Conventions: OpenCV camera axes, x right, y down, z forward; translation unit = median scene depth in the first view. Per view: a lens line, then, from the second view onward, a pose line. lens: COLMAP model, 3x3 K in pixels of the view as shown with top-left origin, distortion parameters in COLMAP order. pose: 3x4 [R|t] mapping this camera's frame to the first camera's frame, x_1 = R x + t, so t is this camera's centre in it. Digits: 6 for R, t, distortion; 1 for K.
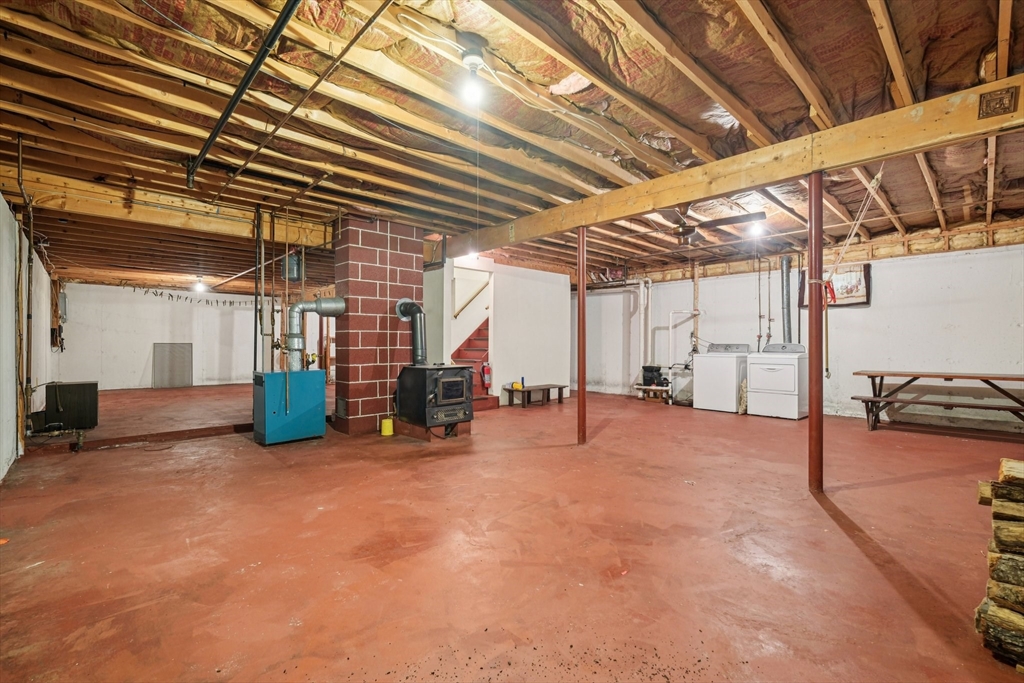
lens RADIAL K [[451.8, 0, 520.9], [0, 451.8, 338.5], [0, 0, 1]] dist [0.008709, 0.000002]
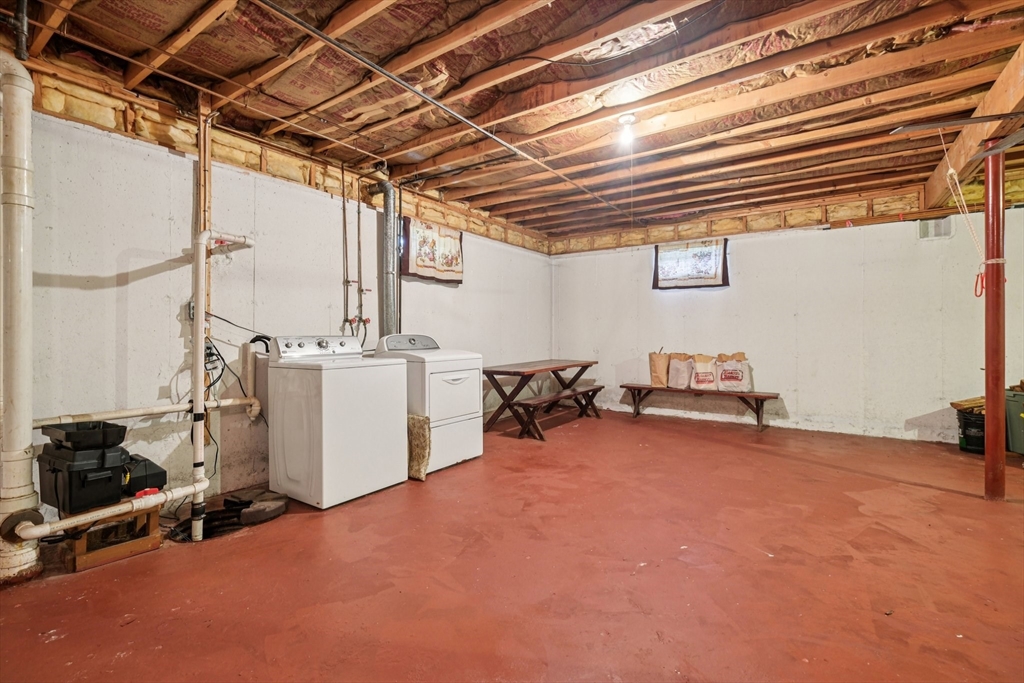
lens RADIAL K [[451.8, 0, 520.9], [0, 451.8, 338.5], [0, 0, 1]] dist [0.008709, 0.000002]
pose [[-0.210821, -0.010551, 0.977468, -0.016688], [-0.006210, 0.999936, 0.009454, 0.010197], [-0.977505, -0.004077, -0.210873, 1.043091]]
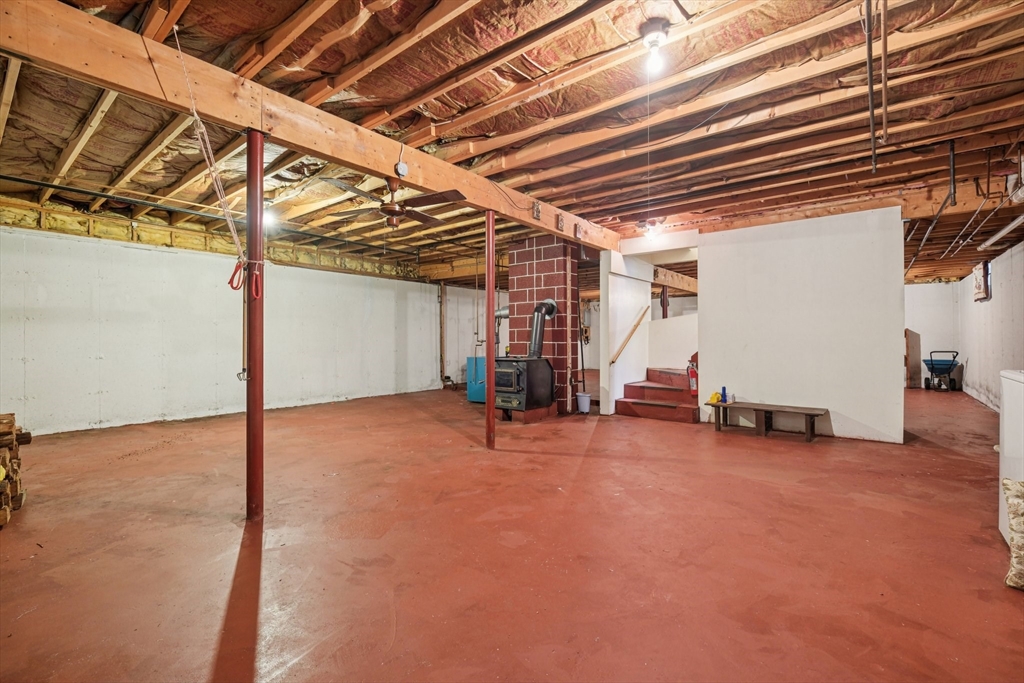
lens RADIAL K [[447.6, 0, 515.2], [0, 447.6, 333.1], [0, 0, 1]] dist [0.002427, -0.000077]
pose [[0.124034, -0.011313, -0.992214, 0.756147], [0.009928, 0.999899, -0.010159, 0.006812], [0.992228, -0.008591, 0.124134, 0.681415]]
